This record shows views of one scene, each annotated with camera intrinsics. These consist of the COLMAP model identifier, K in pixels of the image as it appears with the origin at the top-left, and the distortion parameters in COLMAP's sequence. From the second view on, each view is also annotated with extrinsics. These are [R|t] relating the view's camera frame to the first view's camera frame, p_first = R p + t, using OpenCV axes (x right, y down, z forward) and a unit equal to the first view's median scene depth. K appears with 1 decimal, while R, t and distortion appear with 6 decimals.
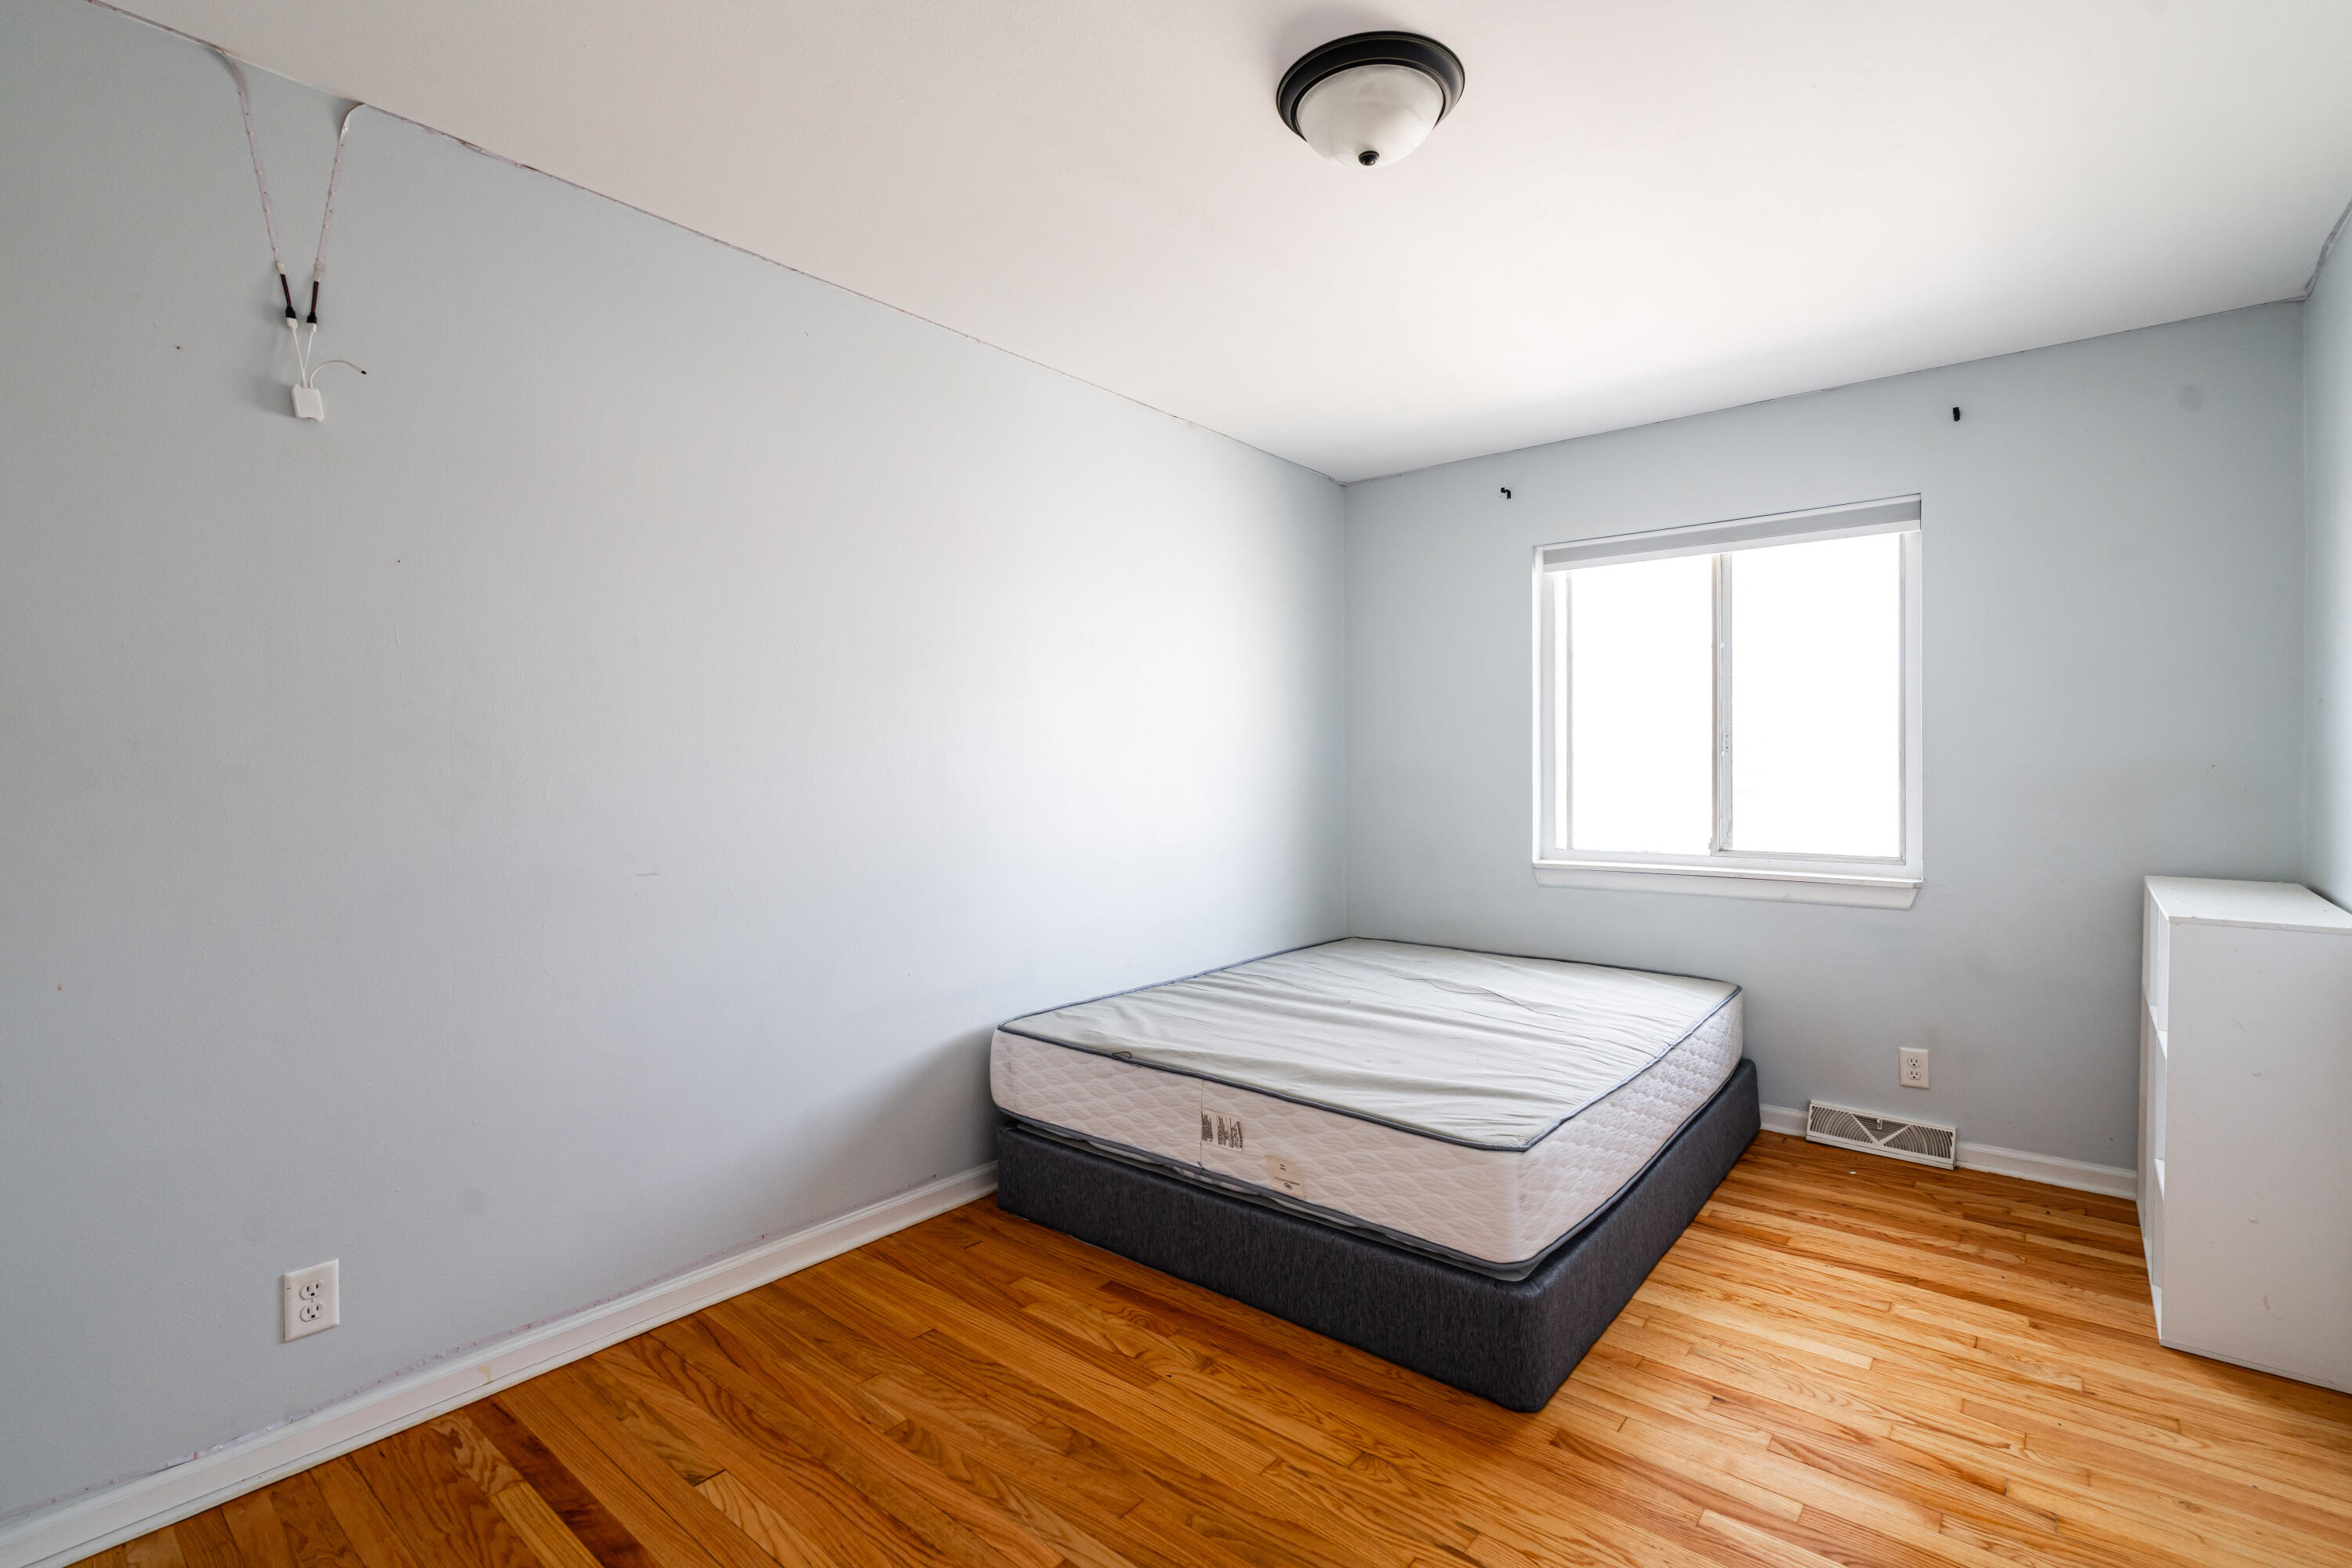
lens RADIAL K [[1051.9, 0, 1182.4], [0, 1051.9, 778.5], [0, 0, 1]] dist [-0.001889, 0.000052]
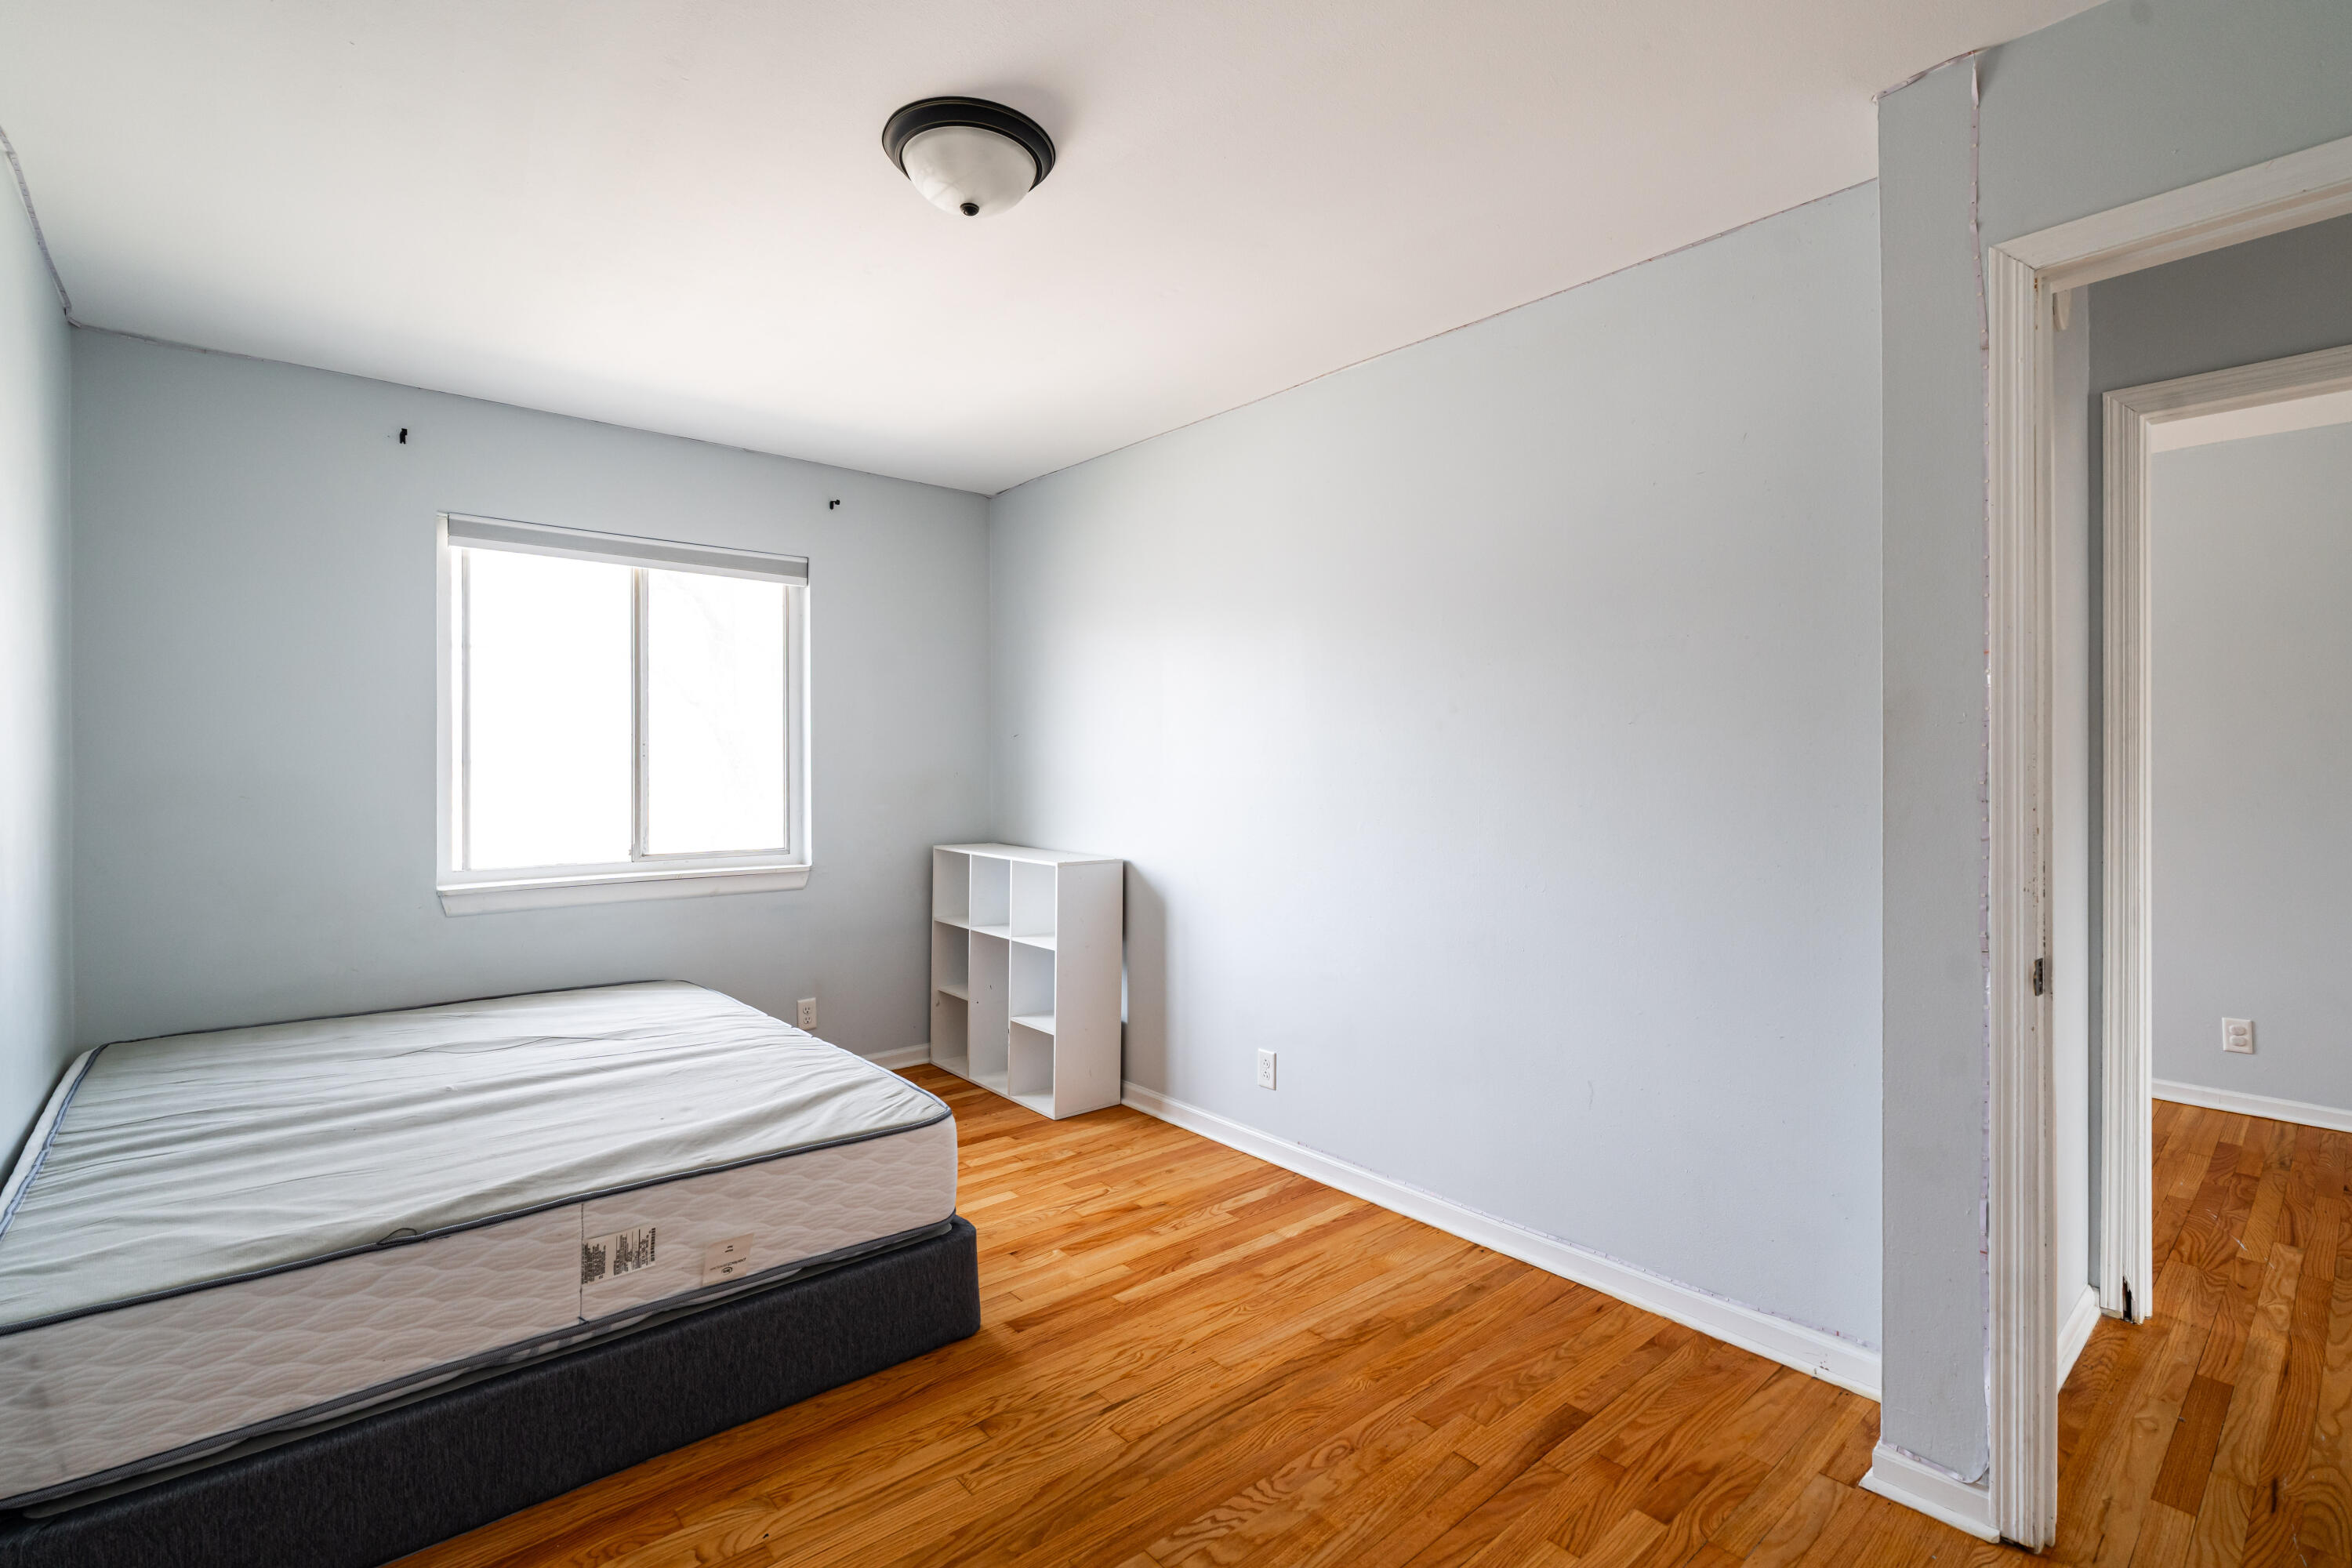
lens RADIAL K [[1057.3, 0, 1179.8], [0, 1057.3, 766.3], [0, 0, 1]] dist [0.000485, 0.000177]
pose [[0.182812, 0.005397, 0.983133, -0.651569], [0.011171, 0.999909, -0.007566, -0.008263], [-0.983084, 0.012366, 0.182735, 0.463216]]
